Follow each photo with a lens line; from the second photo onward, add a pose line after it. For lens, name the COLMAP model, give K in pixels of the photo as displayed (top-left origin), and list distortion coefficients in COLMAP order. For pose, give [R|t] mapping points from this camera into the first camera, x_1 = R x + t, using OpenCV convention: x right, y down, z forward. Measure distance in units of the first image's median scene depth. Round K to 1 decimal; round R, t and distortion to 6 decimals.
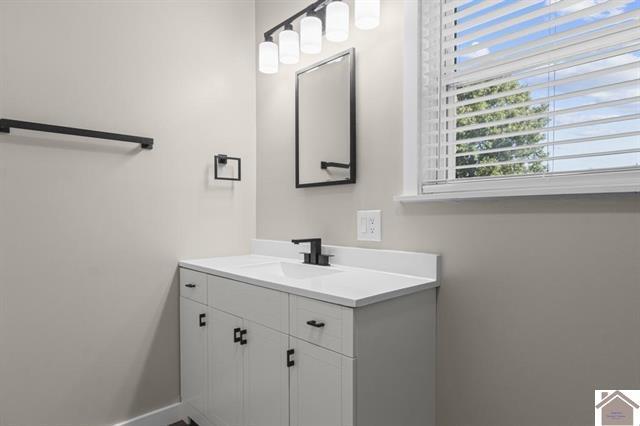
lens RADIAL K [[379.5, 0, 320.4], [0, 379.5, 209.9], [0, 0, 1]] dist [0.025847, 0.000097]
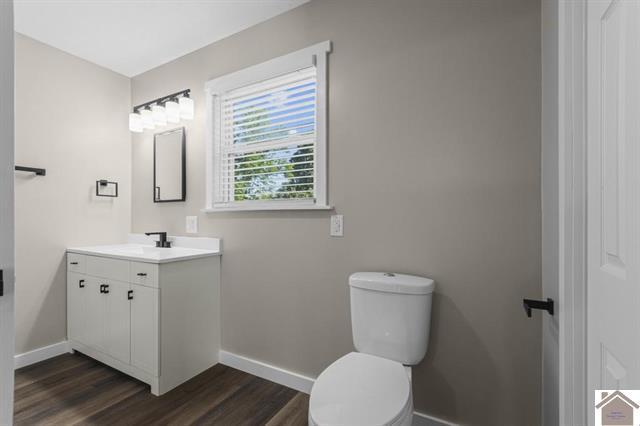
lens RADIAL K [[283.6, 0, 318.1], [0, 283.6, 212.6], [0, 0, 1]] dist [0.022464, -0.000662]
pose [[0.956224, 0.009068, 0.292495, 0.286886], [-0.006925, 0.999941, -0.008362, -0.008693], [-0.292554, 0.005971, 0.956230, -0.459849]]
